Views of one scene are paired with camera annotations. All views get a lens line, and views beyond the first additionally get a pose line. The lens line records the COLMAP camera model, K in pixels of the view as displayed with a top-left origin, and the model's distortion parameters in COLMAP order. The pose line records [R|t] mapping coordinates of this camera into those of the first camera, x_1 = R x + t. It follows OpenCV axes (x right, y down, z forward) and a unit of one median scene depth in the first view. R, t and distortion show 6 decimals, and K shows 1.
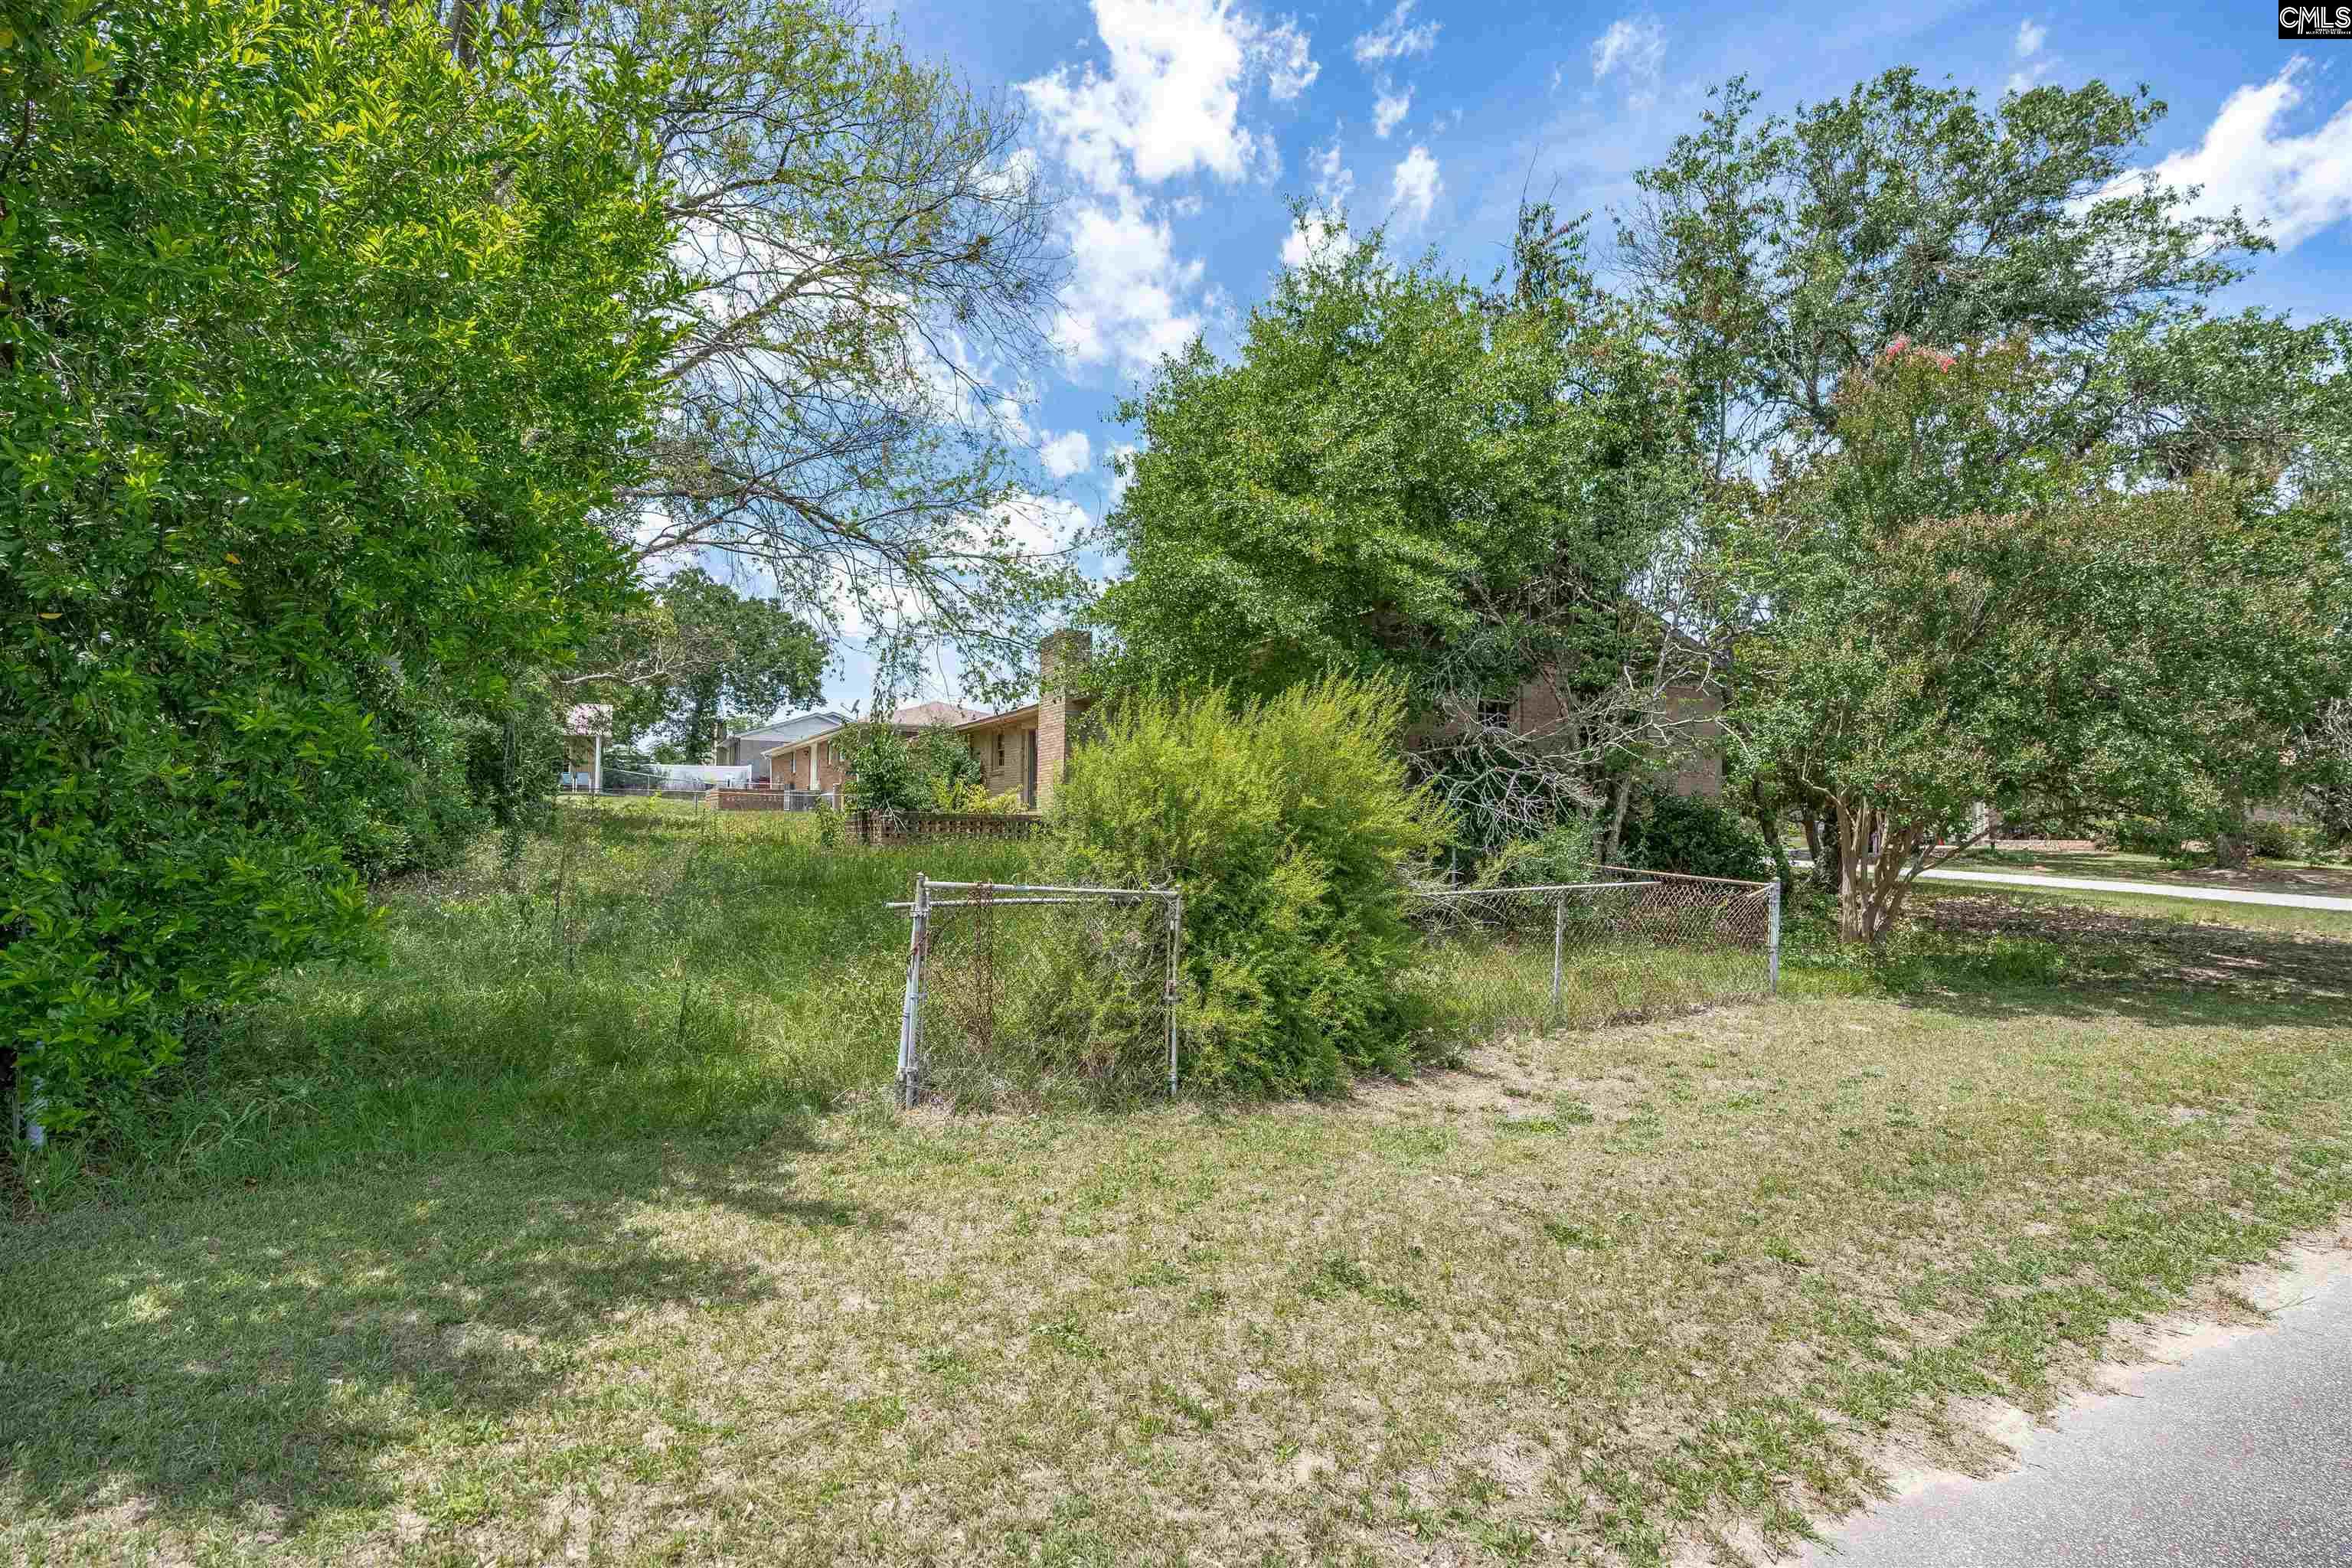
lens RADIAL K [[1108.1, 0, 1184.2], [0, 1108.1, 772.5], [0, 0, 1]] dist [-0.055908, 0.022704]
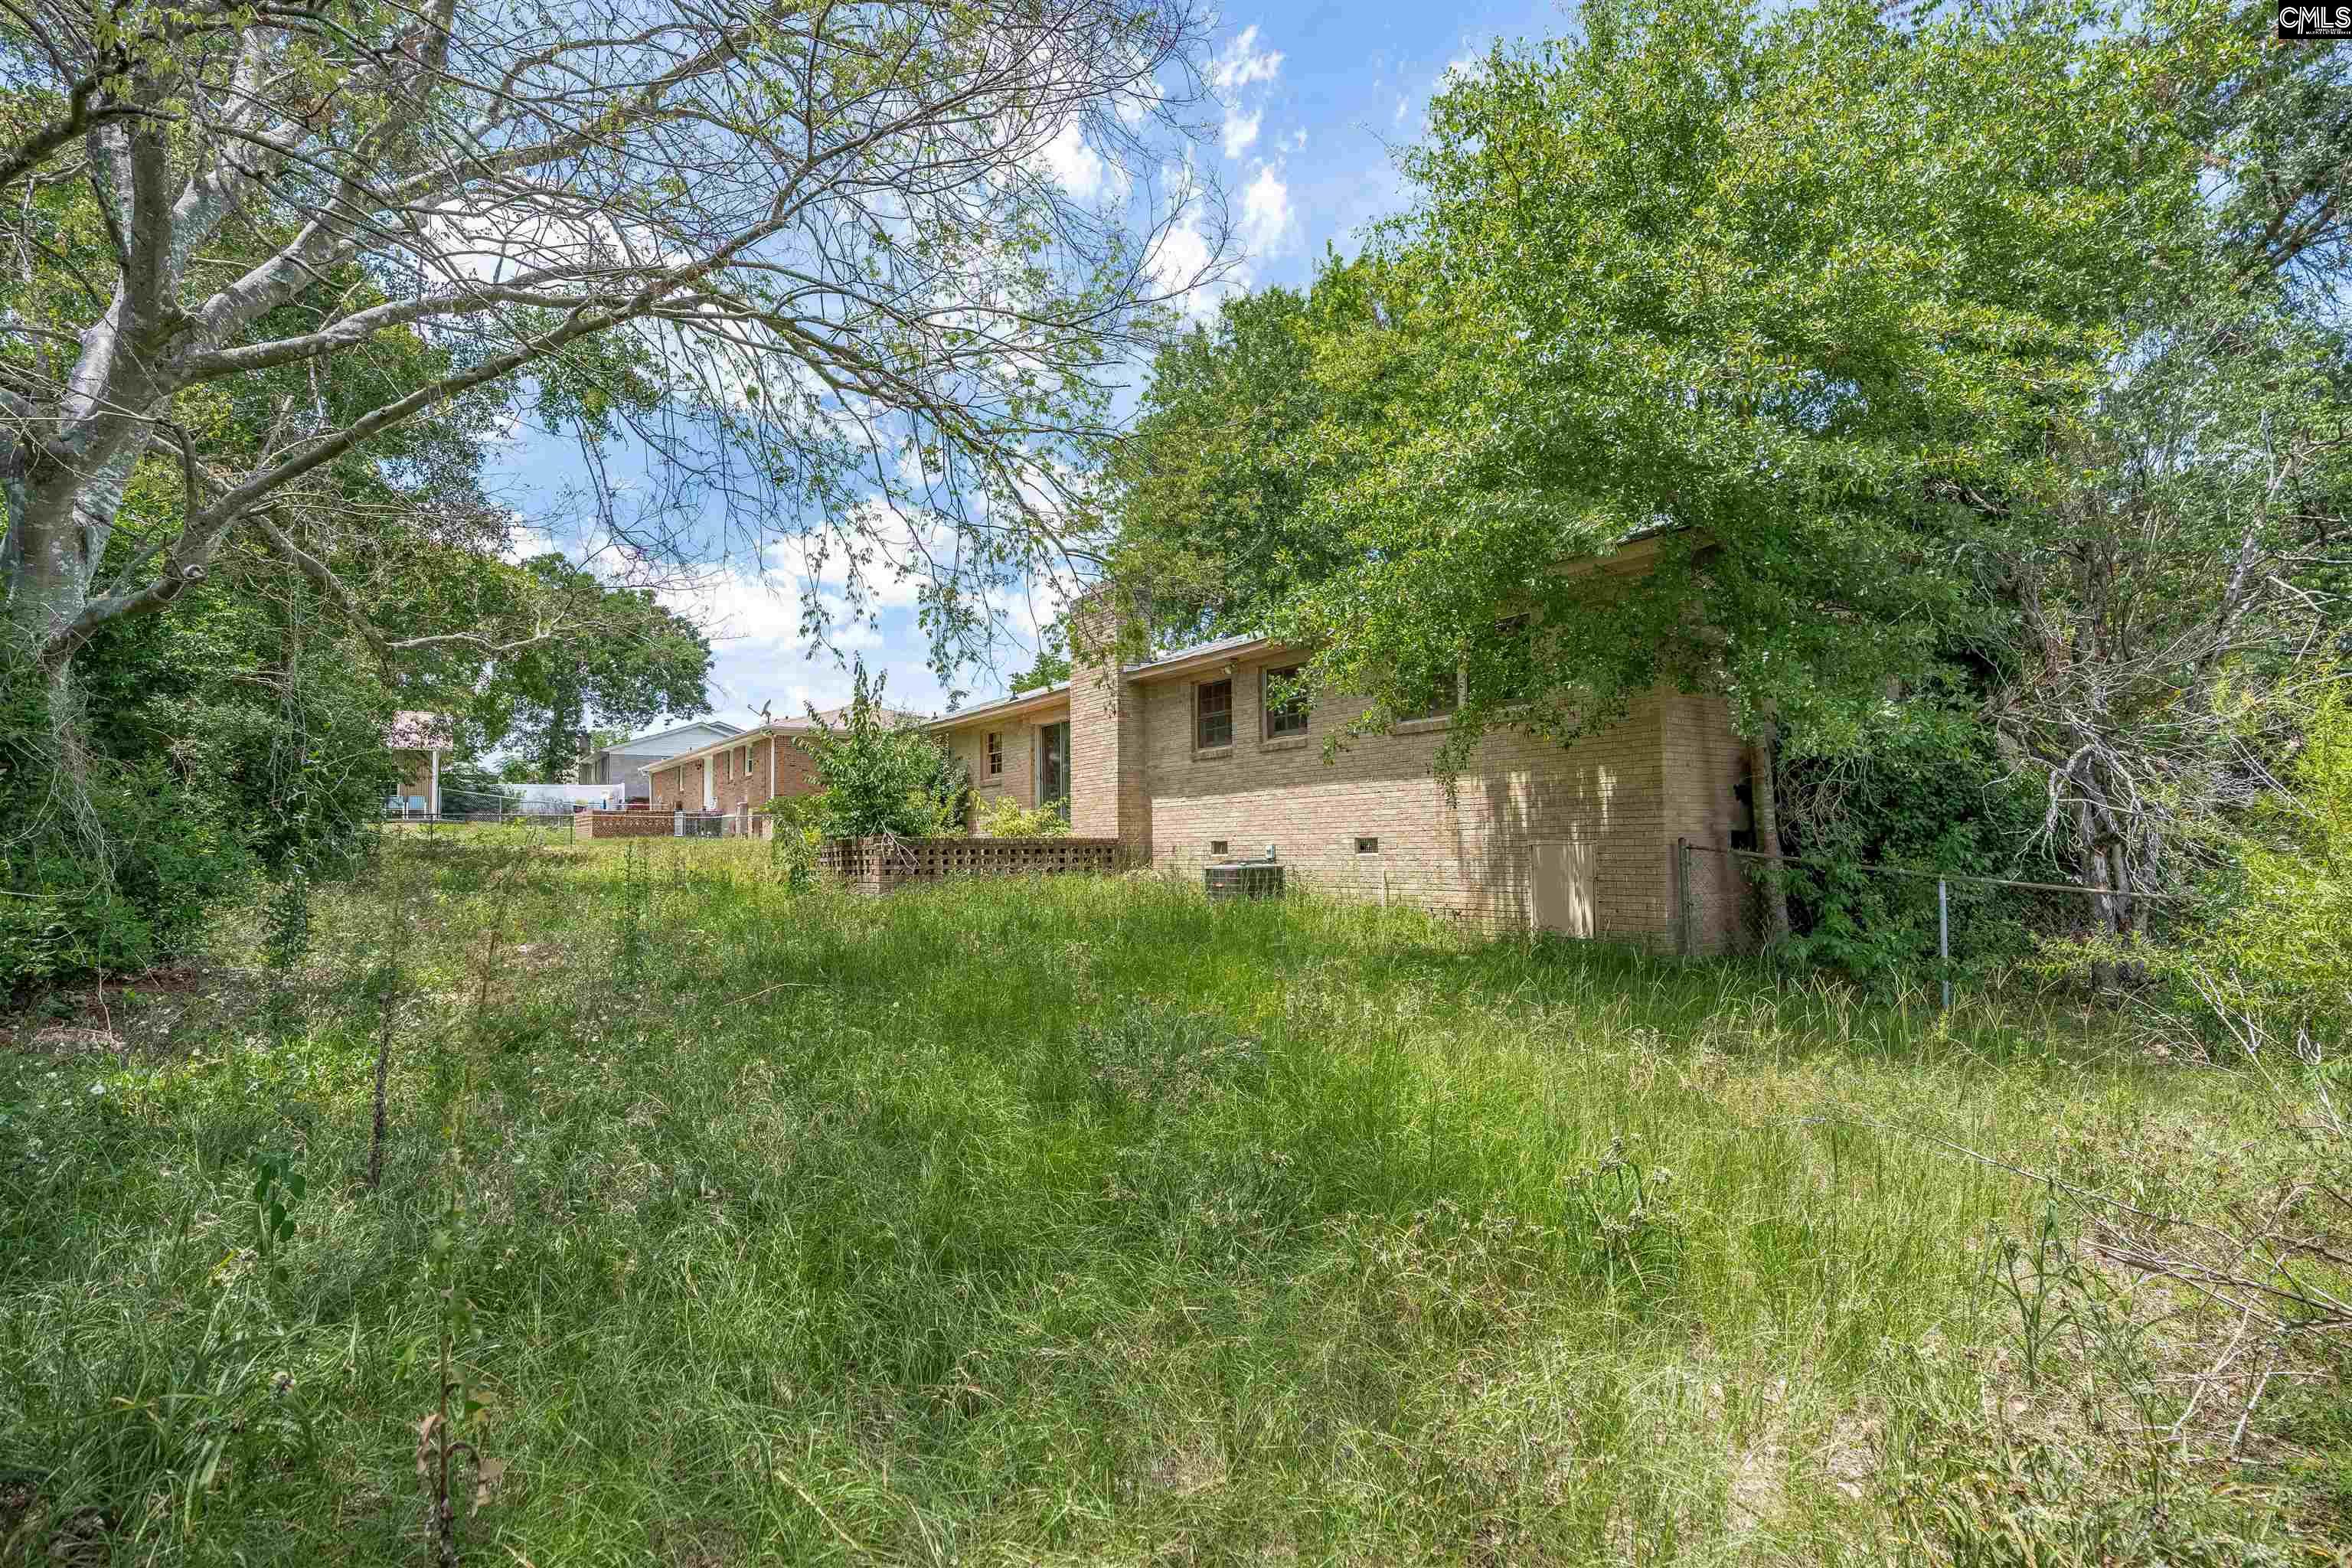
lens RADIAL K [[1090.0, 0, 1129.4], [0, 1090.0, 769.6], [0, 0, 1]] dist [-0.023242, 0.000486]
pose [[0.996335, -0.015307, 0.084155, -0.074691], [0.016698, 0.999735, -0.015854, 0.002520], [-0.083890, 0.017201, 0.996327, 0.130265]]
